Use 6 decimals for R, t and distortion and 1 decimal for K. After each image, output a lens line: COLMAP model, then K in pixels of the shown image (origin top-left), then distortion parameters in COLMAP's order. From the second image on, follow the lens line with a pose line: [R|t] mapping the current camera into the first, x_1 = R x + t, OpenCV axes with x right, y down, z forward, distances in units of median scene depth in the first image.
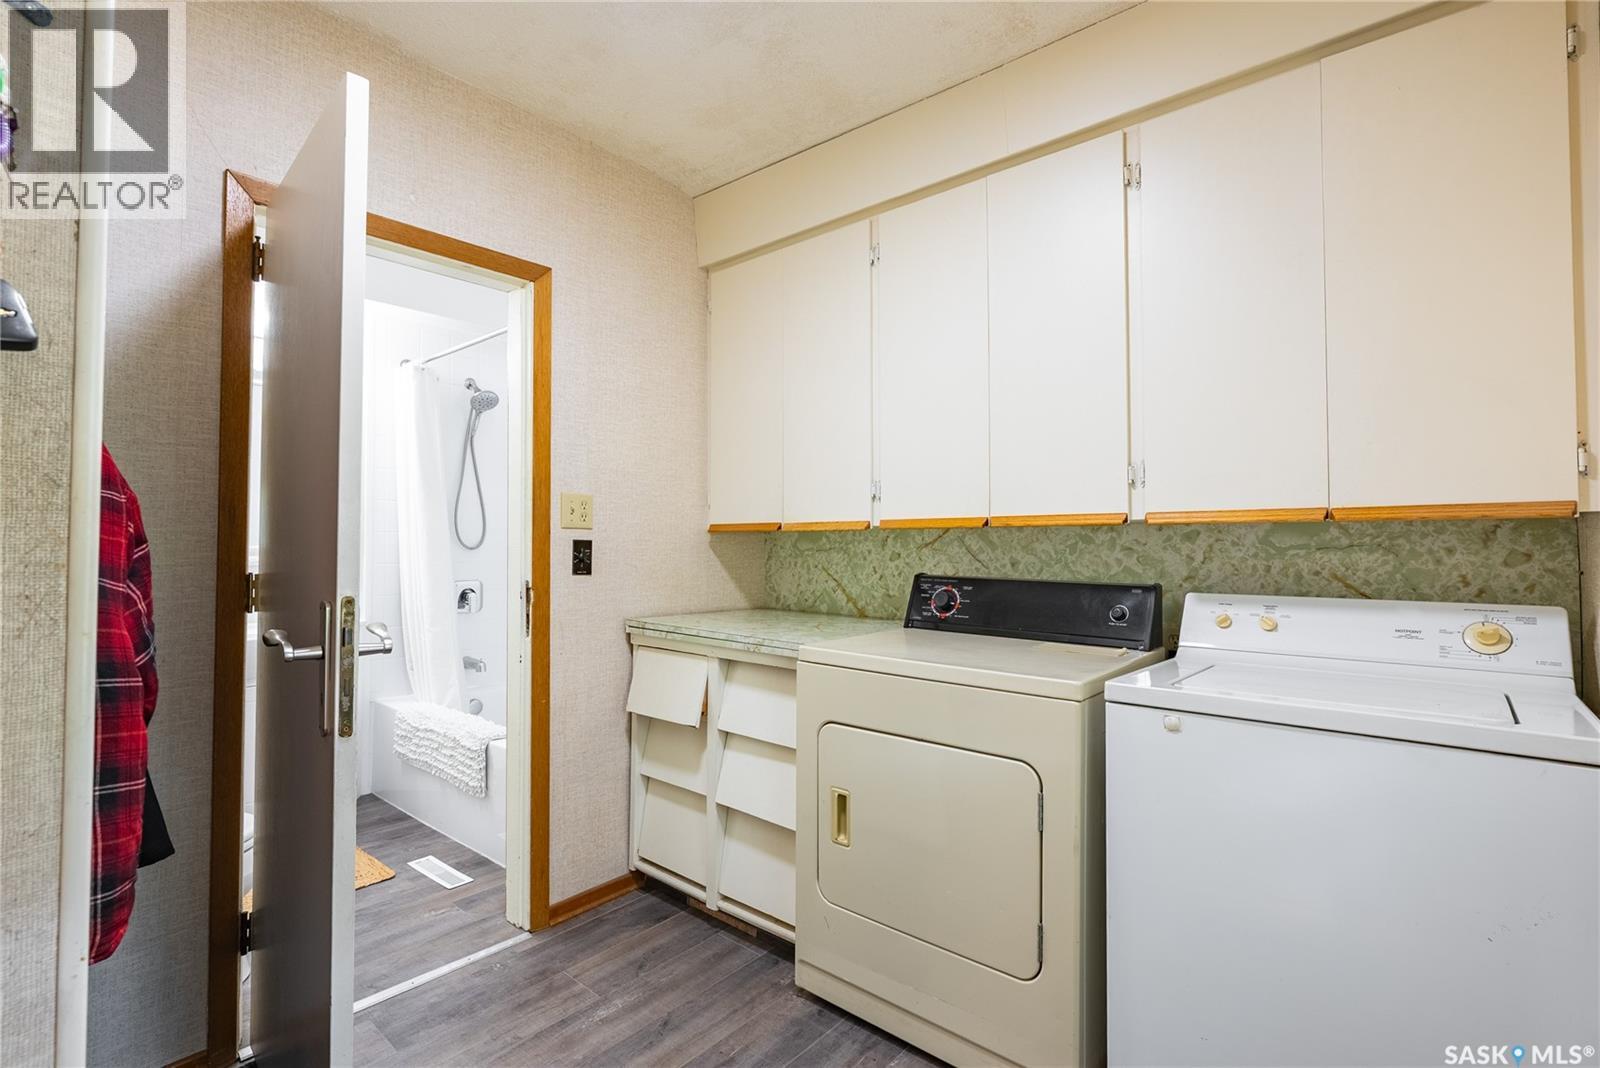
lens RADIAL K [[758.6, 0, 799.4], [0, 758.6, 521.7], [0, 0, 1]] dist [0.002214, 0.000413]
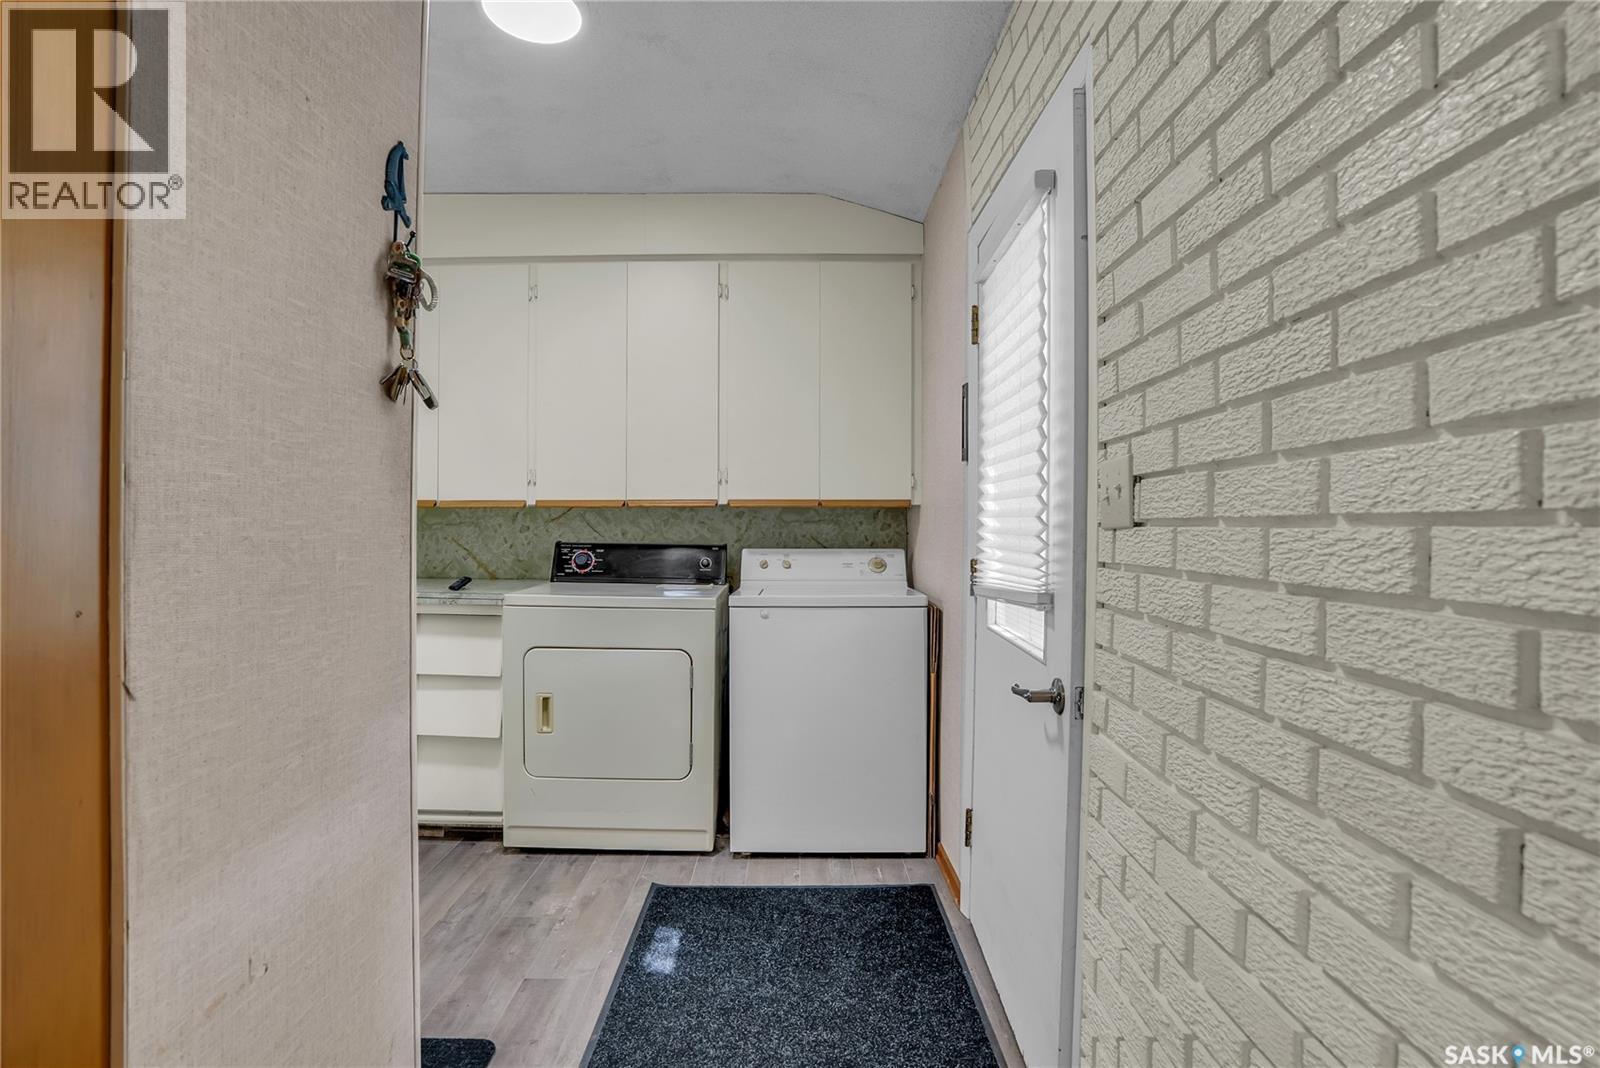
lens RADIAL K [[758.6, 0, 799.4], [0, 758.6, 521.7], [0, 0, 1]] dist [0.002214, 0.000413]
pose [[0.755699, 0.004785, 0.654902, -0.459737], [-0.021076, 0.999633, 0.017016, 0.003751], [-0.654580, -0.026662, 0.755522, -0.316779]]
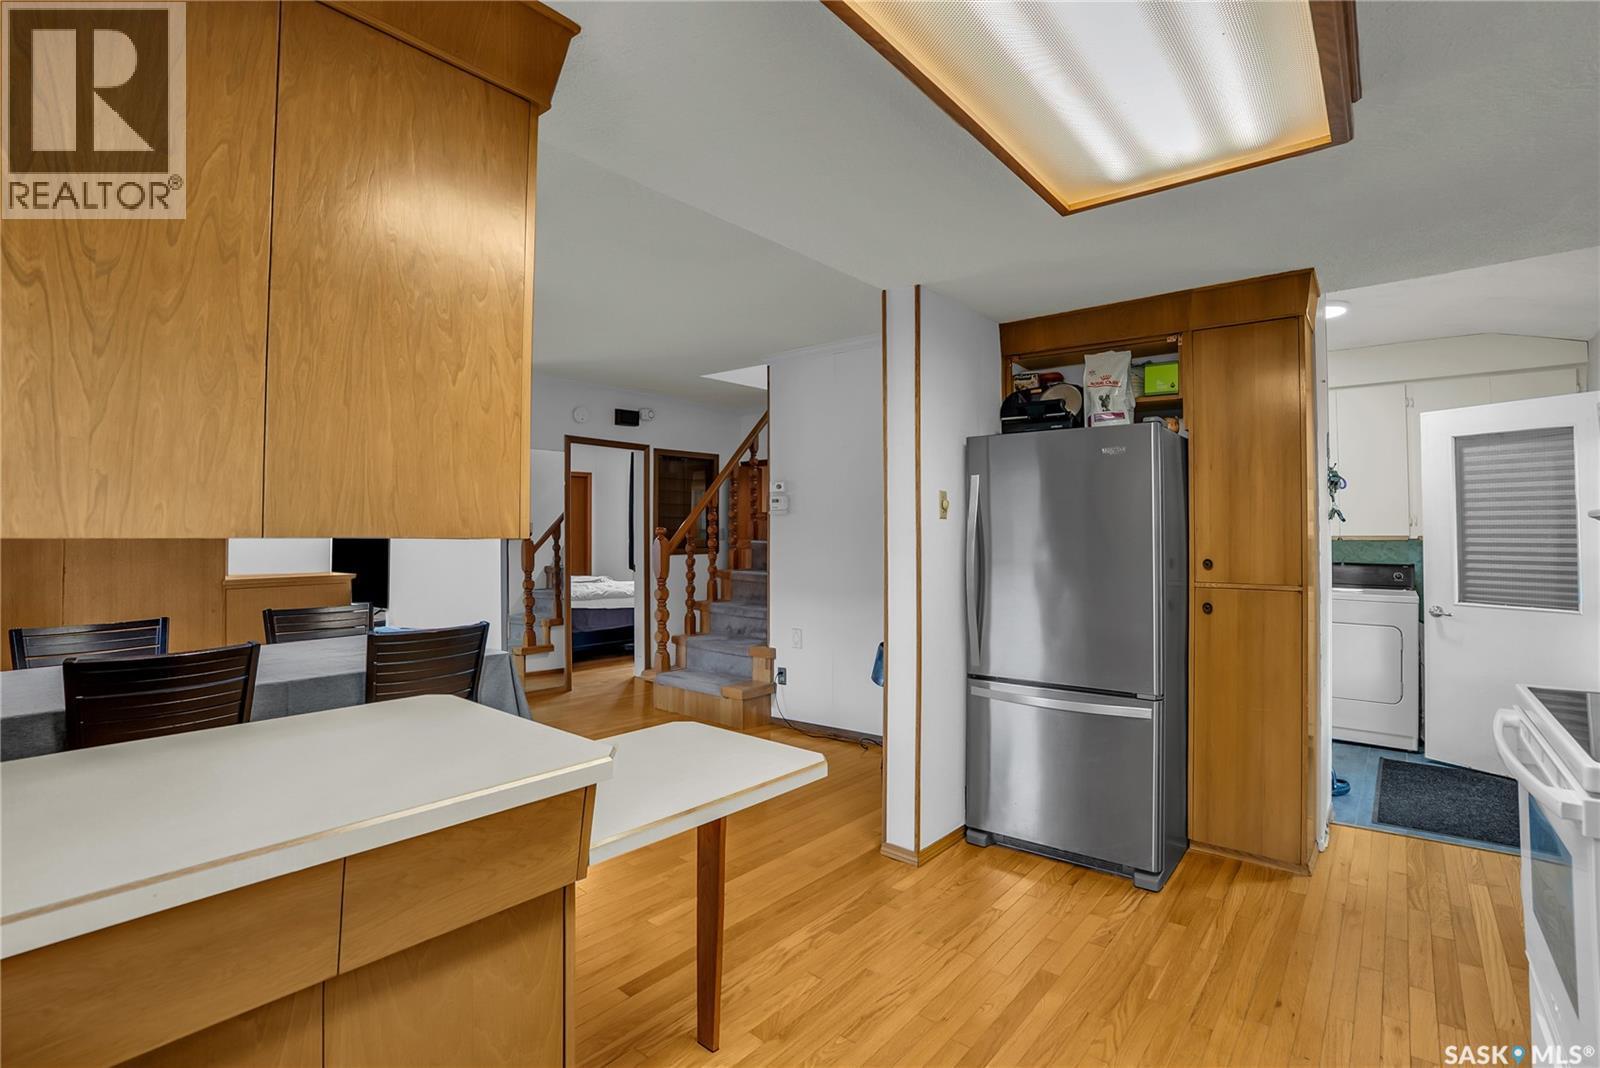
lens RADIAL K [[758.6, 0, 799.4], [0, 758.6, 521.7], [0, 0, 1]] dist [0.002214, 0.000413]
pose [[0.998814, -0.001891, 0.048657, -1.642479], [0.000809, 0.999752, 0.022252, -0.112369], [-0.048687, -0.022186, 0.998568, -1.375119]]
